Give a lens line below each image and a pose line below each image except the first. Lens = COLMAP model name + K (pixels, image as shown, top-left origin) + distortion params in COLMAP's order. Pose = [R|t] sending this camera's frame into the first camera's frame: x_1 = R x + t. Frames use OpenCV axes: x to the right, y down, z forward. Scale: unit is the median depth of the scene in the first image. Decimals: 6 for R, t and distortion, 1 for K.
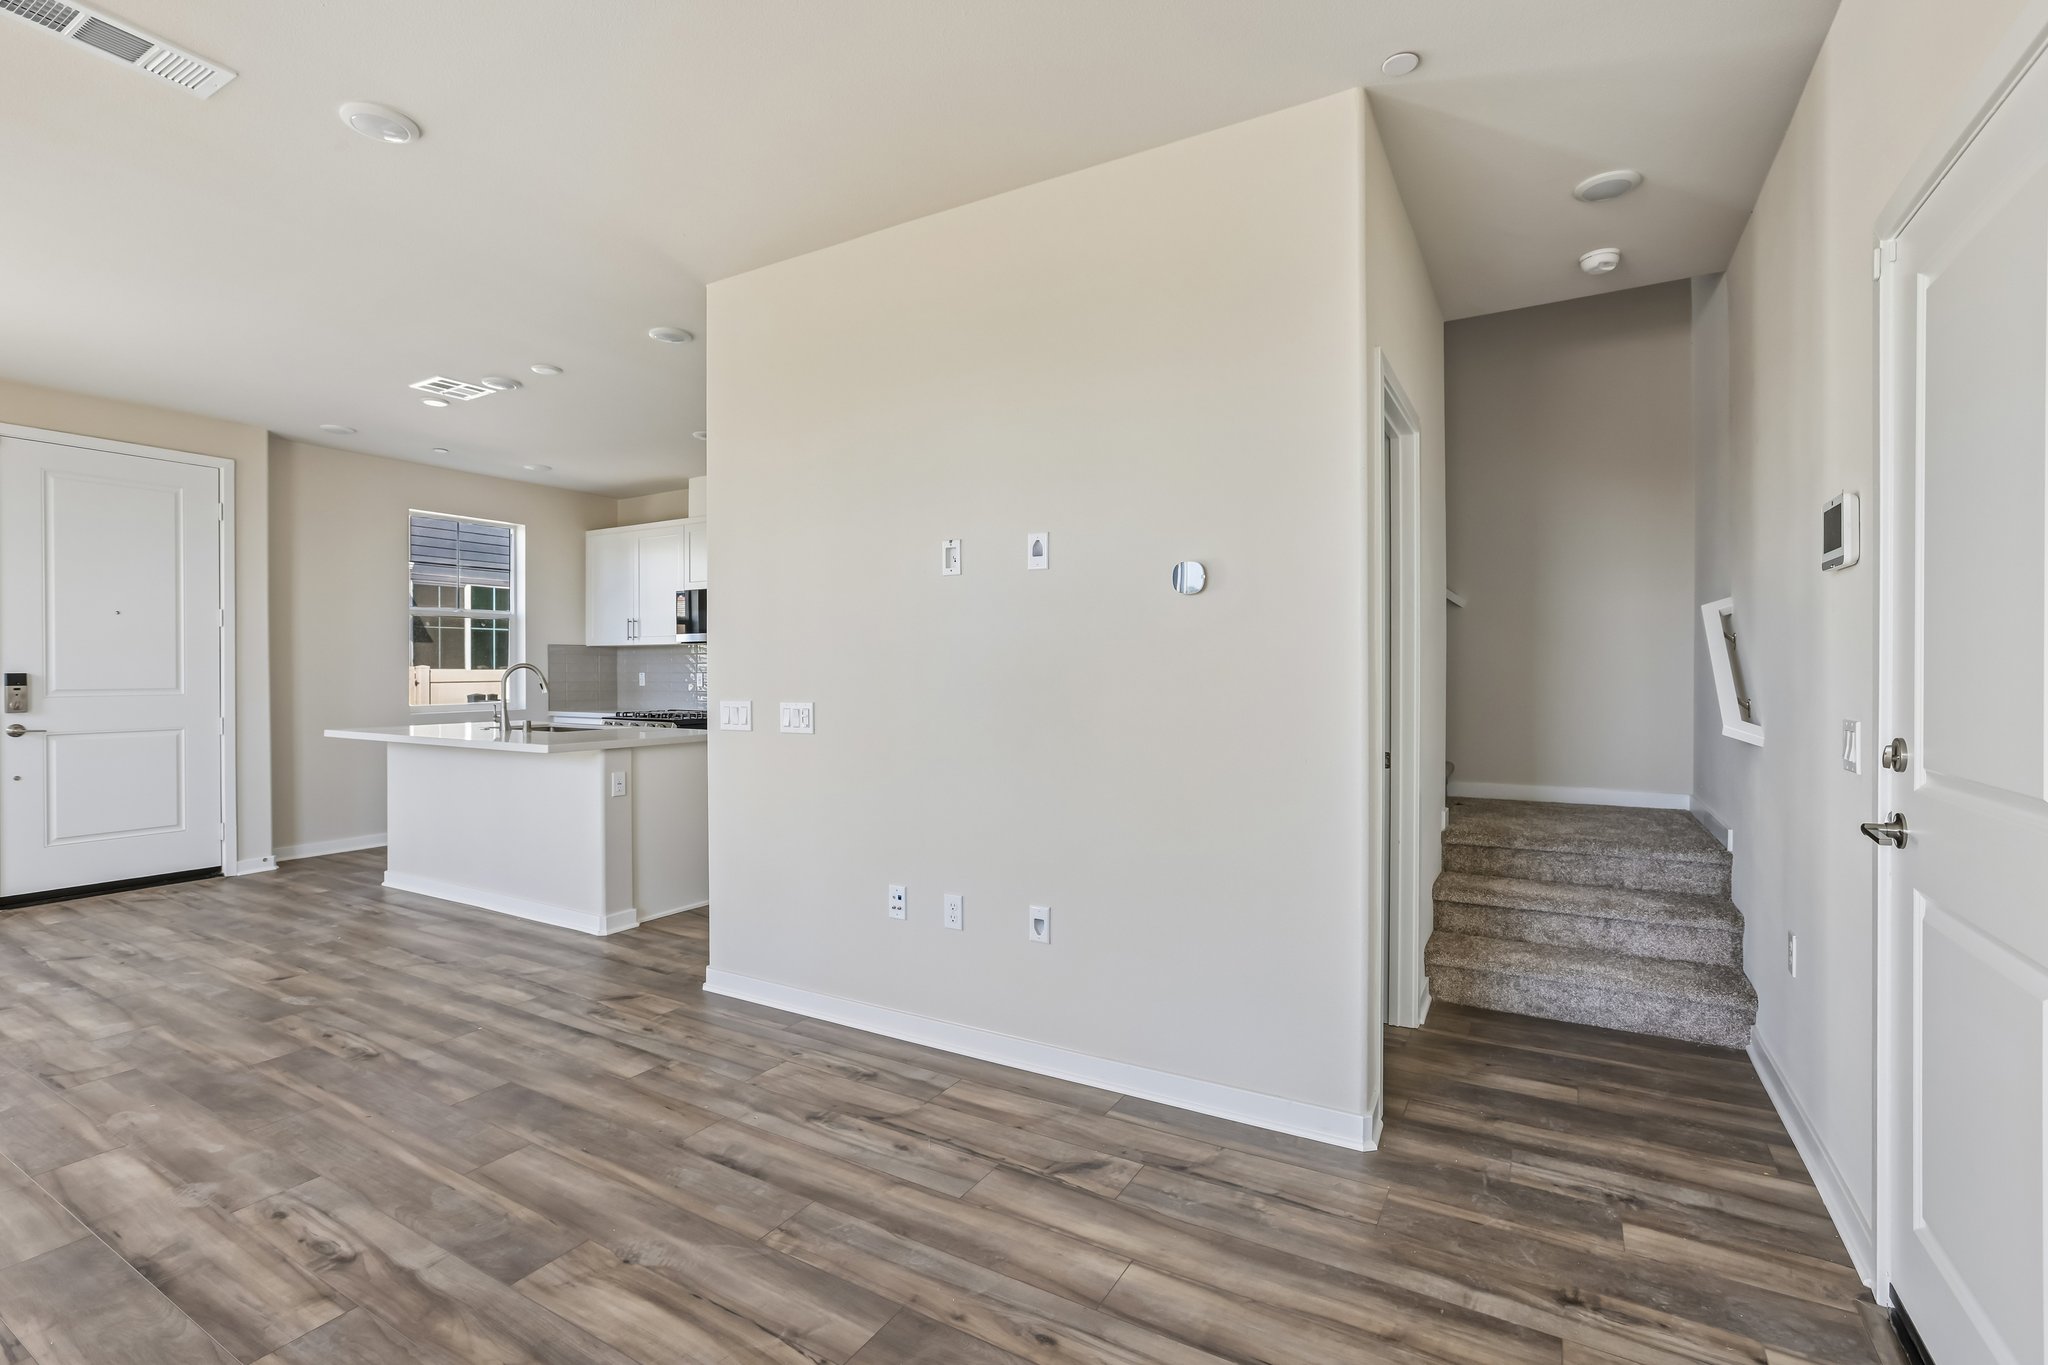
lens RADIAL K [[928.8, 0, 1032.0], [0, 928.8, 675.2], [0, 0, 1]] dist [-0.034222, 0.015841]
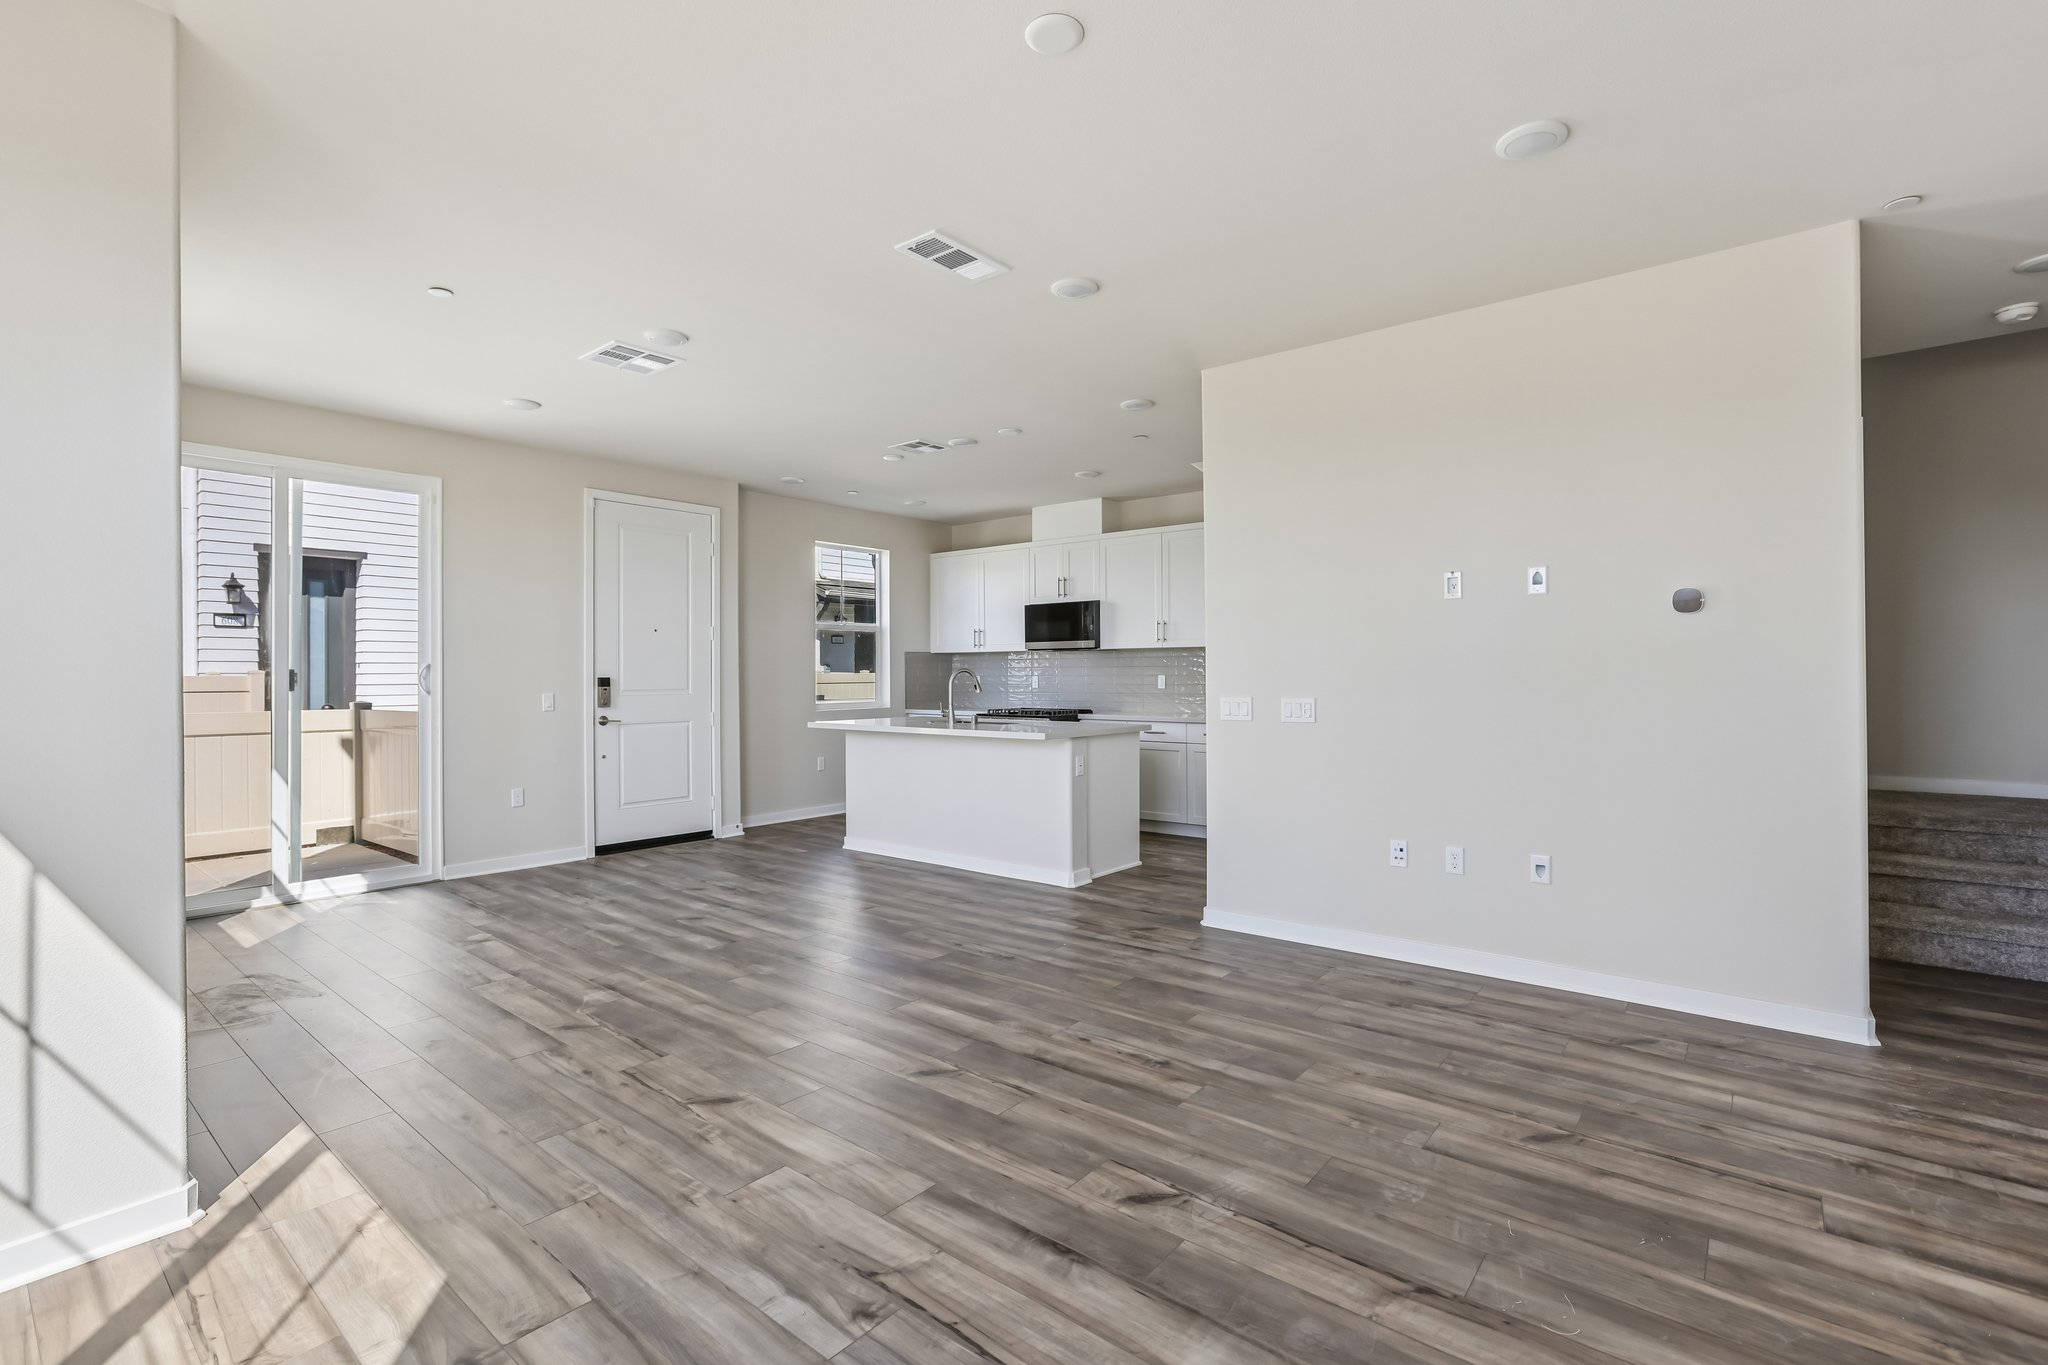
lens RADIAL K [[928.8, 0, 1024.6], [0, 928.8, 669.5], [0, 0, 1]] dist [-0.034222, 0.015841]
pose [[0.987165, -0.003999, -0.159653, -0.448642], [0.002439, 0.999947, -0.009964, 0.001870], [0.159685, 0.009447, 0.987123, -0.338776]]
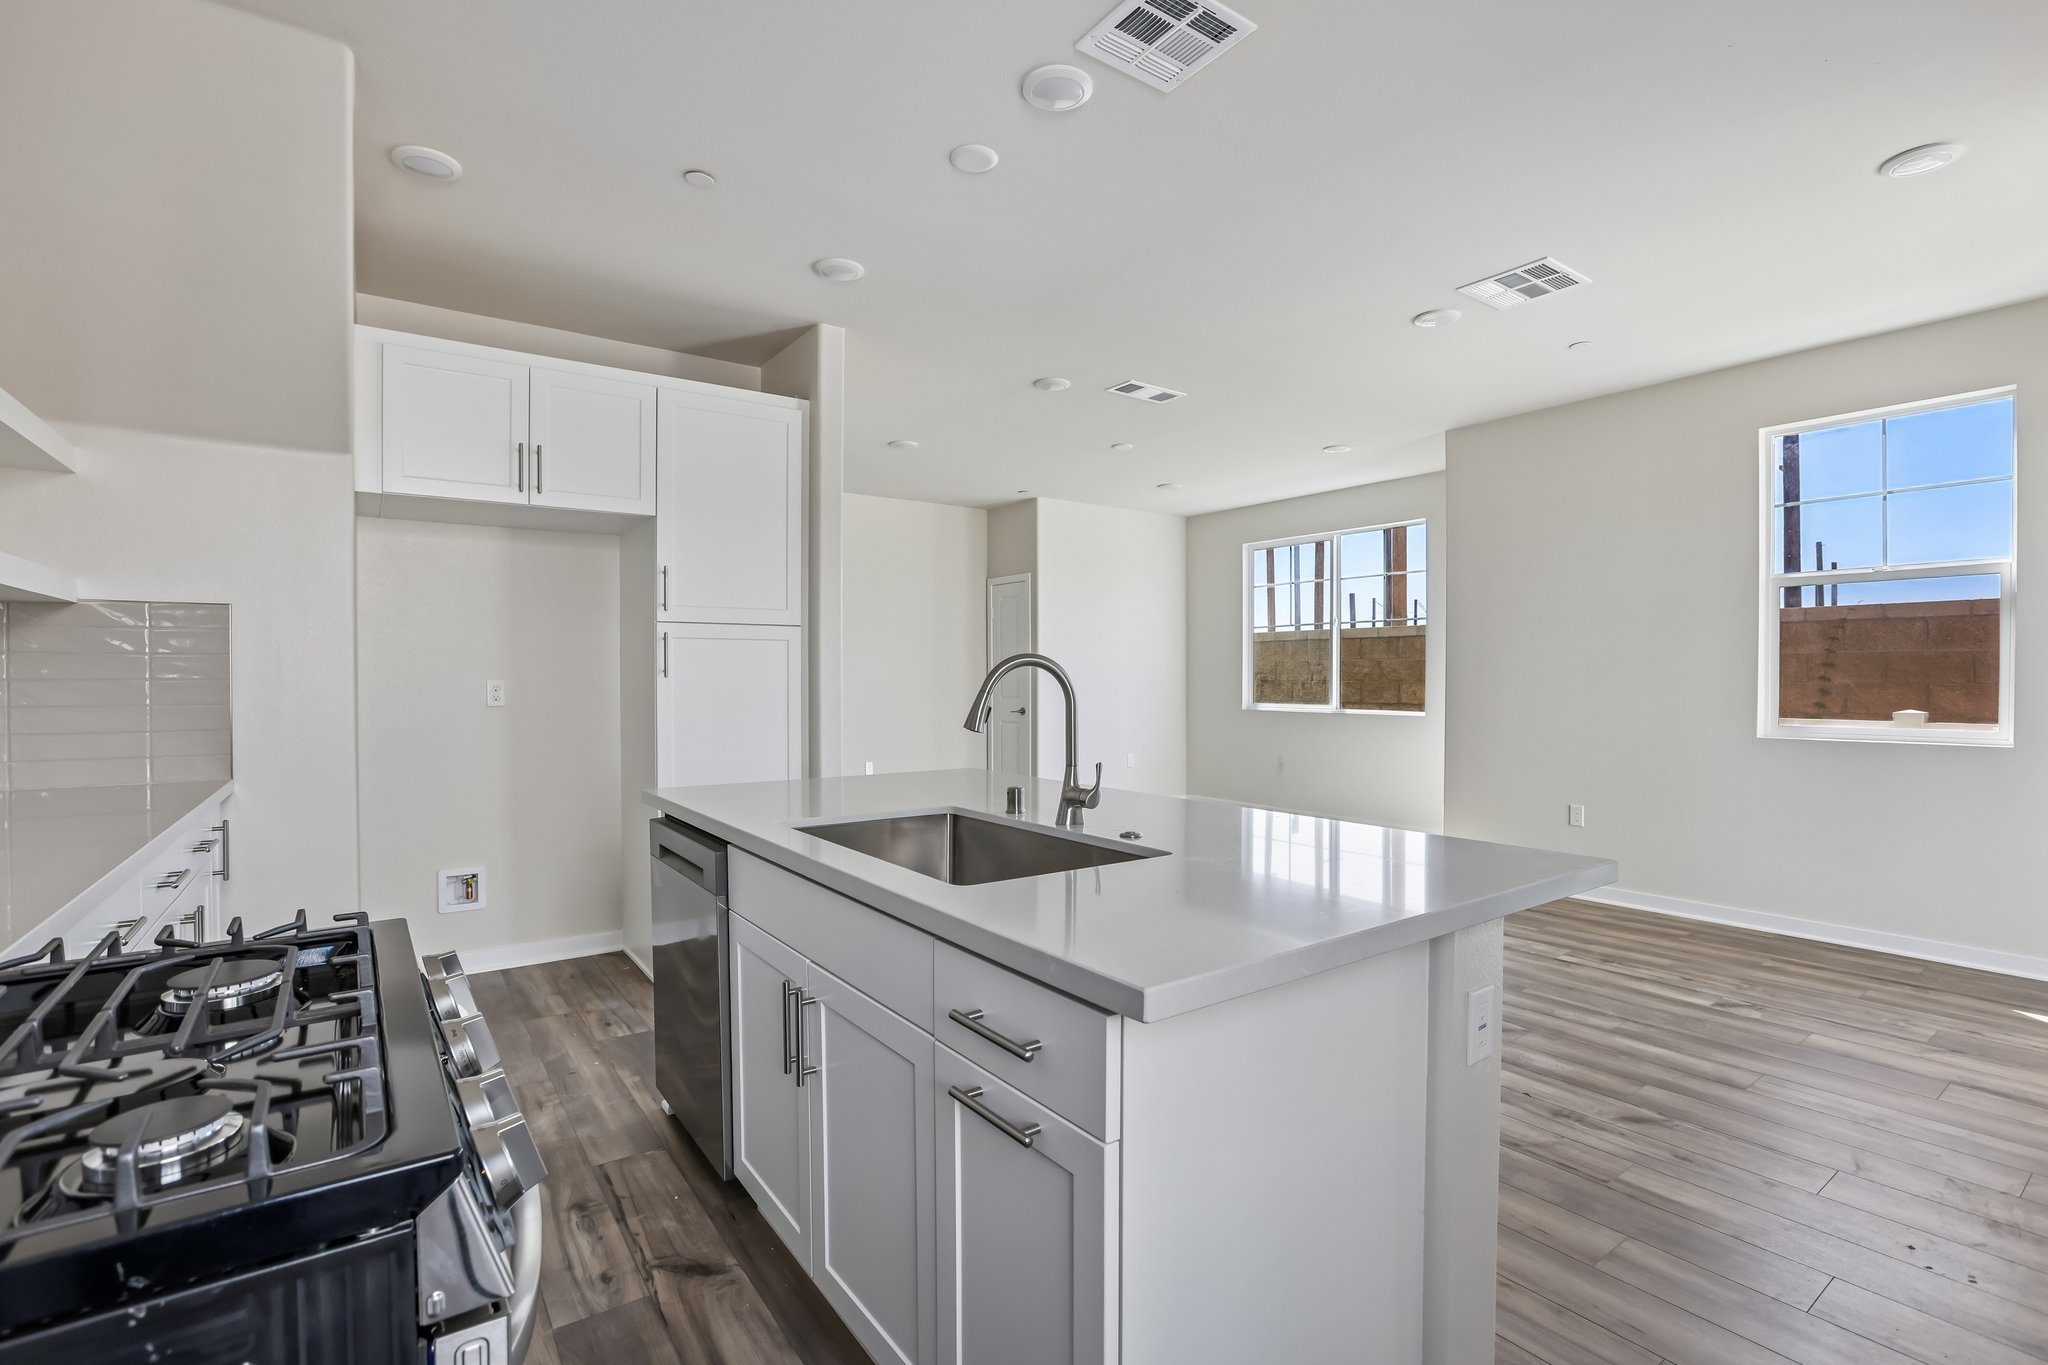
lens RADIAL K [[928.8, 0, 1035.7], [0, 928.8, 692.2], [0, 0, 1]] dist [-0.034222, 0.015841]
pose [[-0.914257, -0.003383, 0.405121, -1.164170], [0.005611, 0.999764, 0.021010, -0.008097], [-0.405096, 0.021482, -0.914022, 2.216561]]
